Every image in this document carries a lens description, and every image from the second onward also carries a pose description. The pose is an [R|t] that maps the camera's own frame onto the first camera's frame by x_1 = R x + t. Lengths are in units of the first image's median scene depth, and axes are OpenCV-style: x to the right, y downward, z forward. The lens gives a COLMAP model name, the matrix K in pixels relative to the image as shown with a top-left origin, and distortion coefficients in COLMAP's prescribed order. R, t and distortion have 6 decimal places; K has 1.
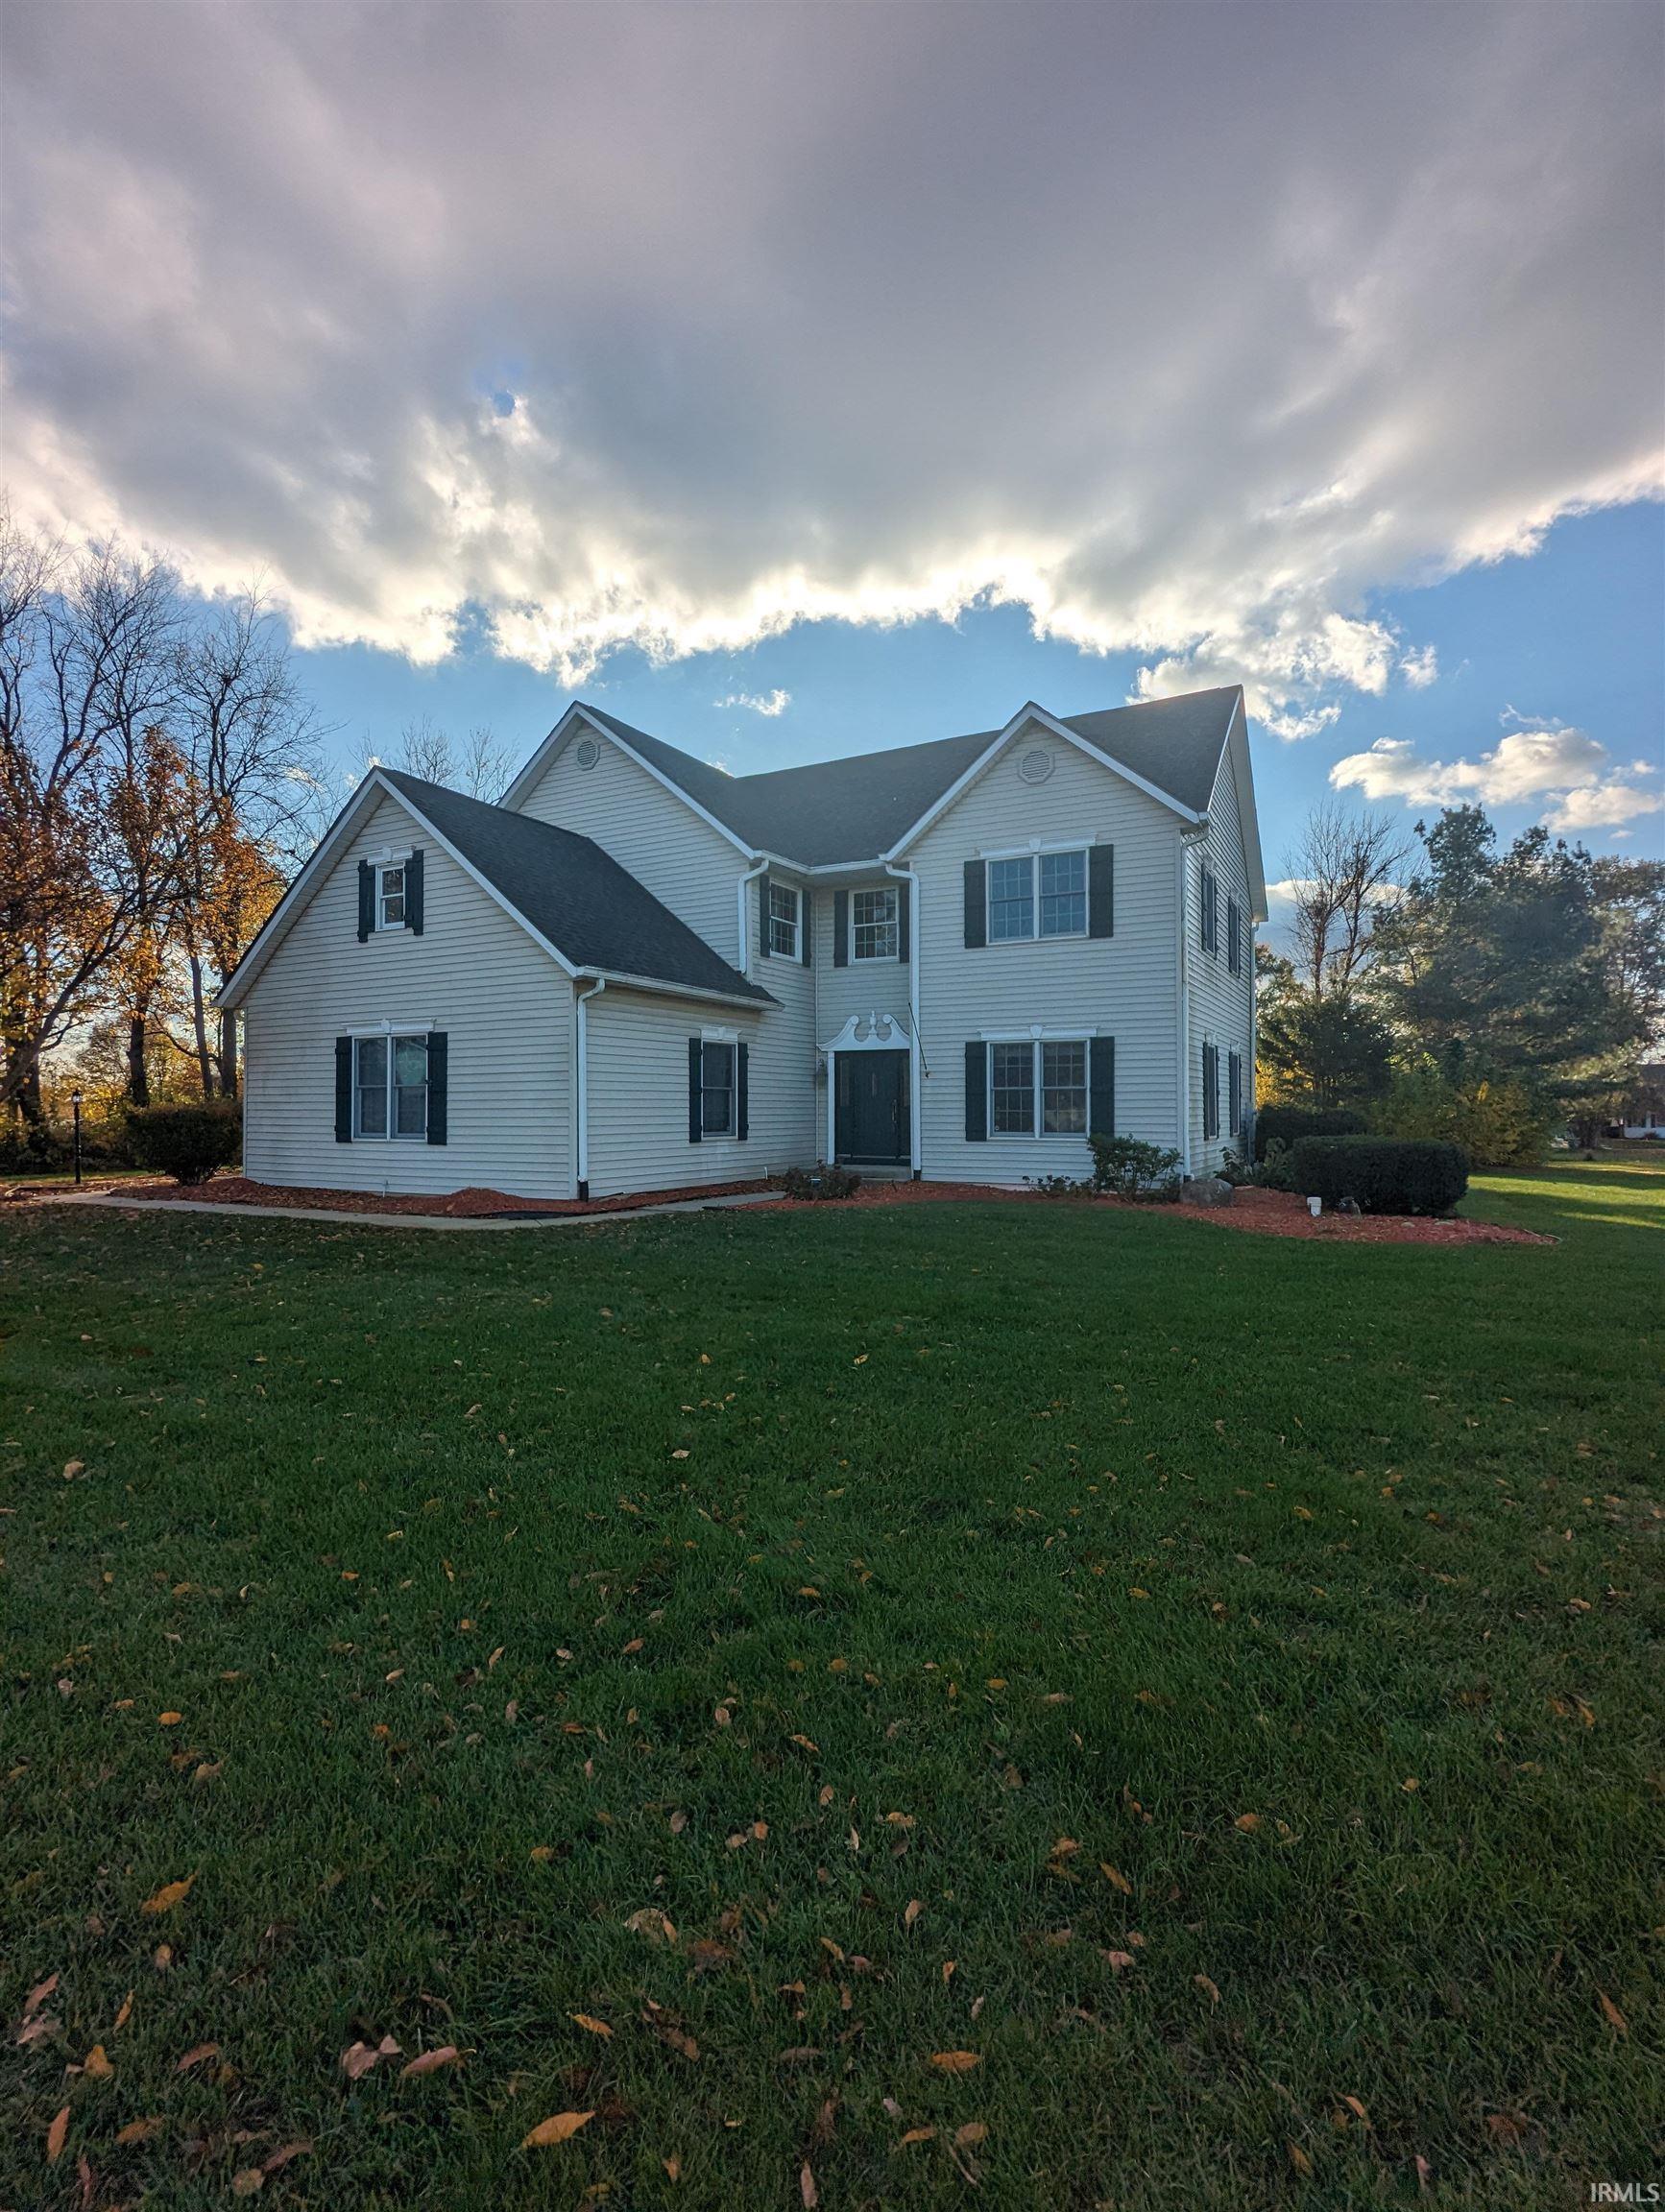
lens RADIAL K [[1041.3, 0, 832.3], [0, 1041.3, 1109.0], [0, 0, 1]] dist [-0.007692, -0.000418]
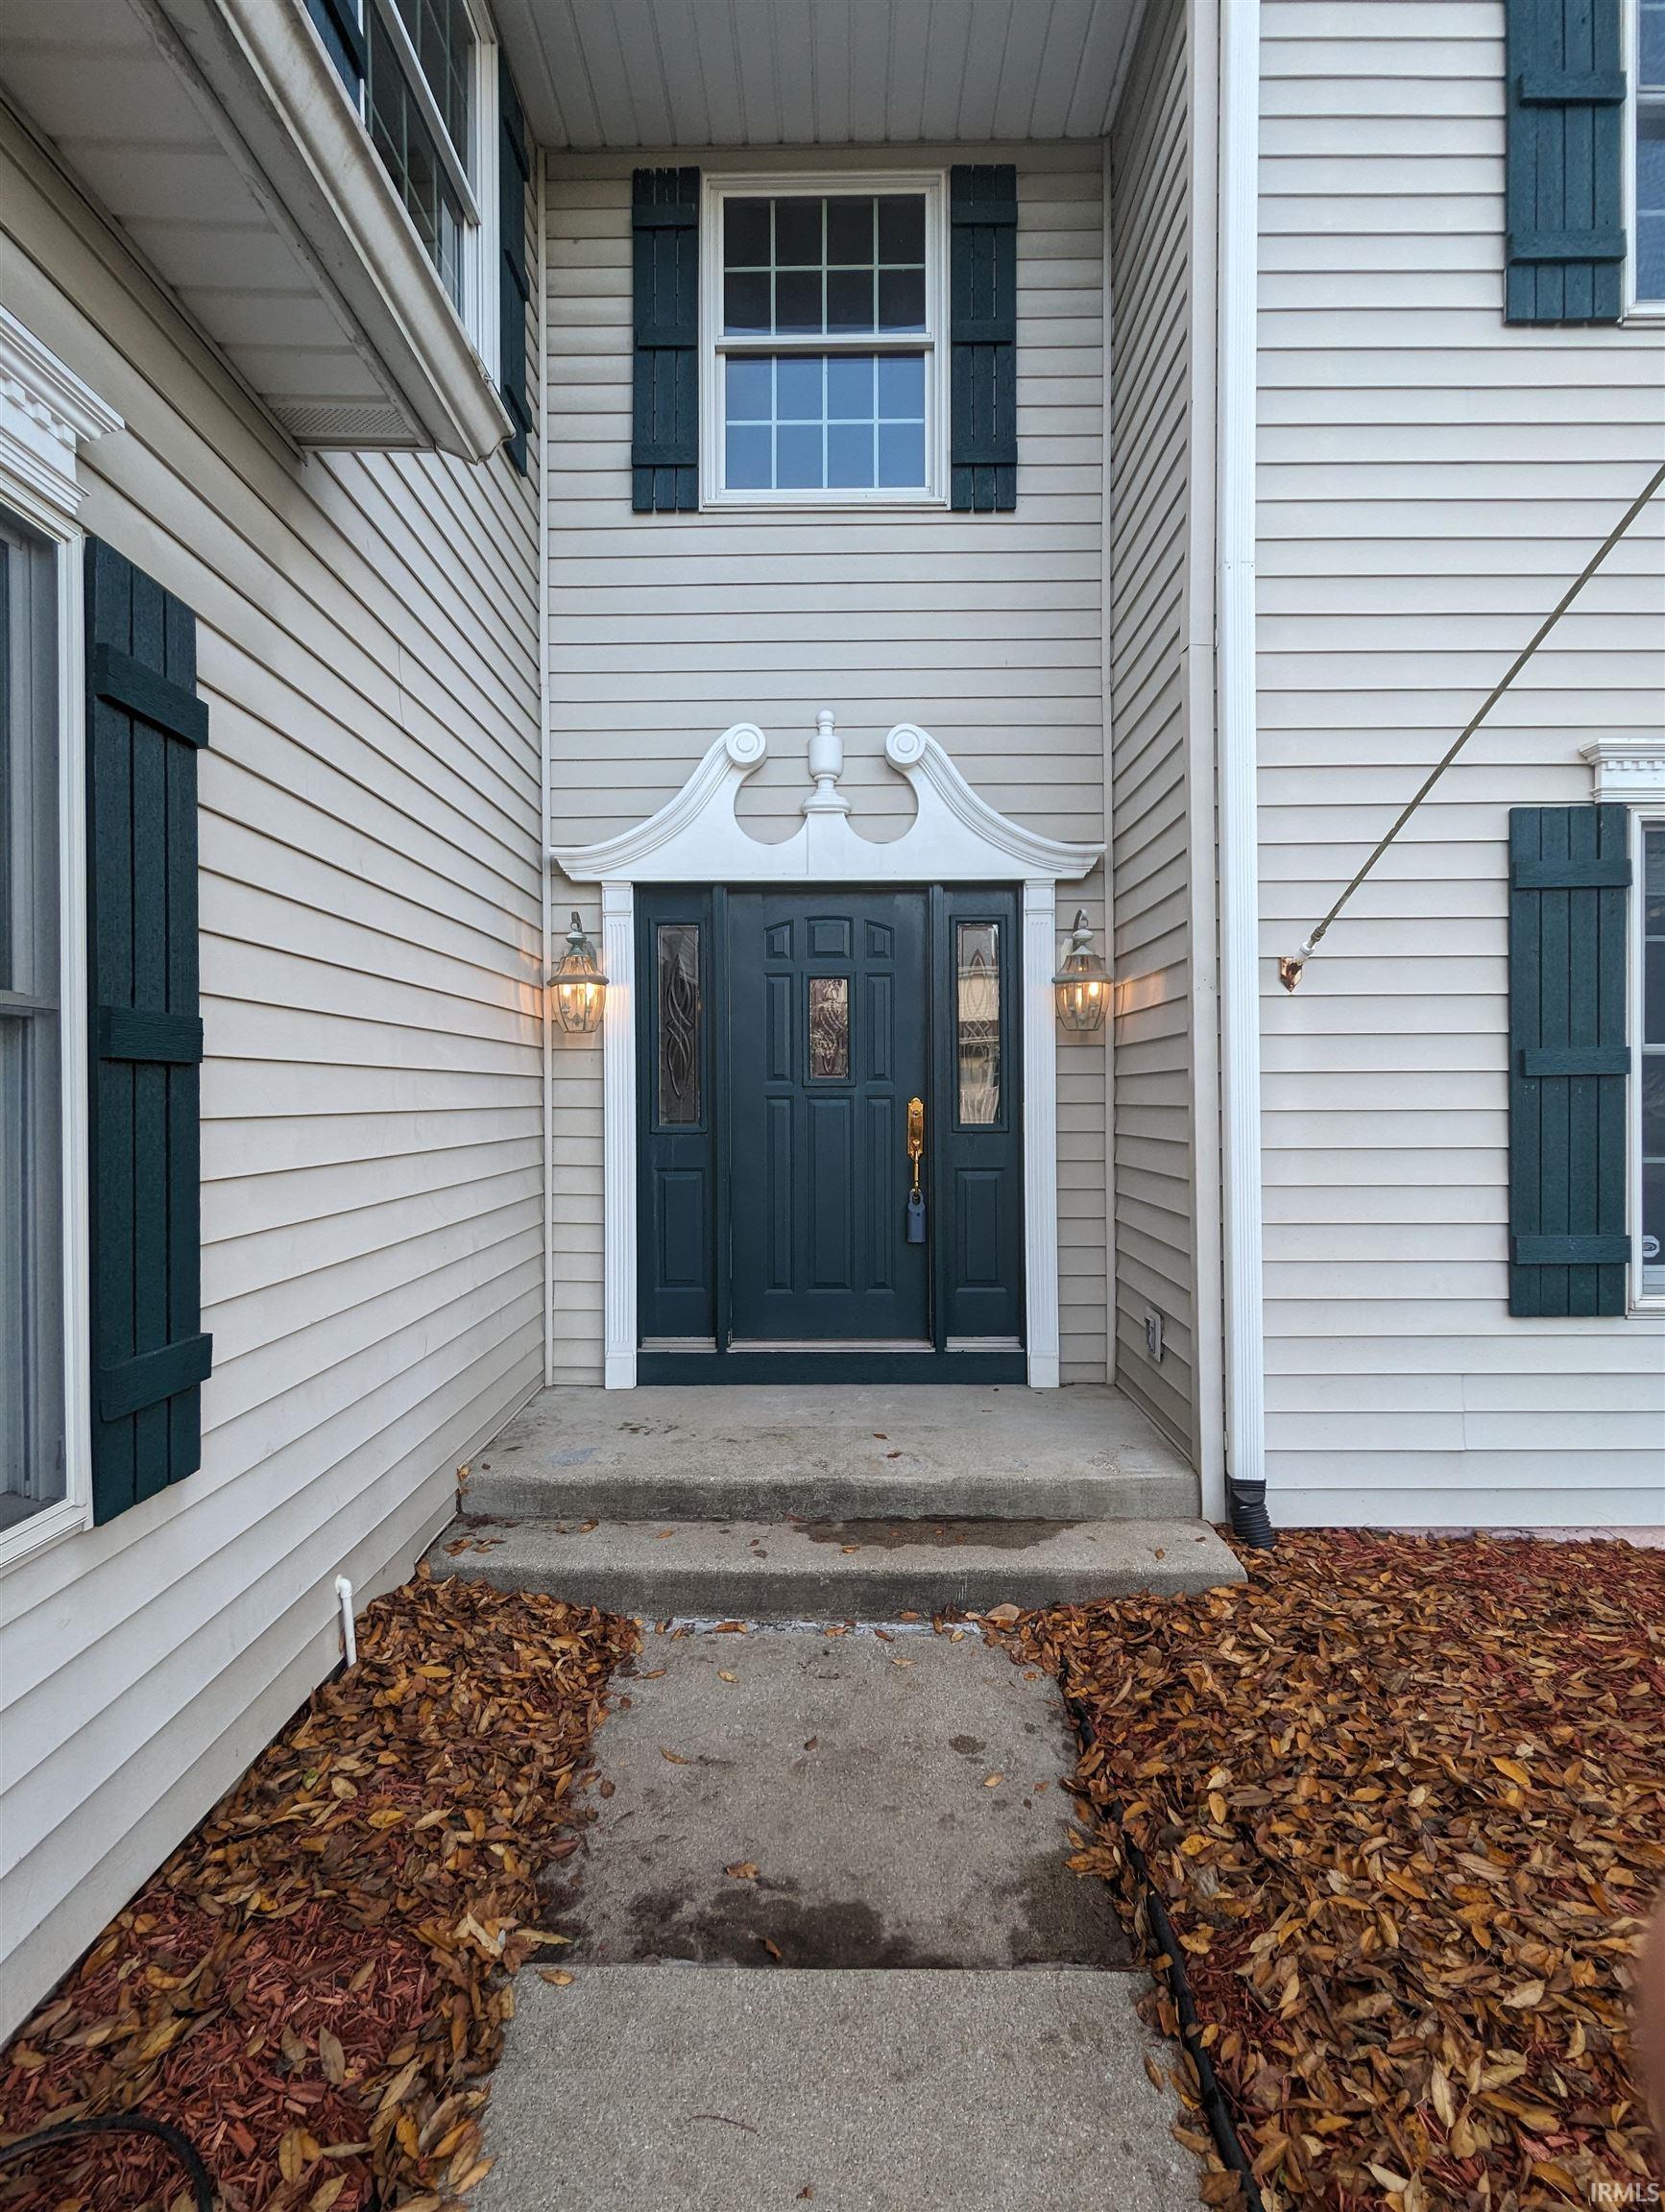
lens RADIAL K [[1041.3, 0, 828.9], [0, 1041.3, 1108.3], [0, 0, 1]] dist [-0.007692, -0.000418]
pose [[0.890301, -0.009290, 0.455277, -0.067317], [-0.001823, 0.999711, 0.023964, -0.011967], [-0.455368, -0.022165, 0.890027, 0.814161]]
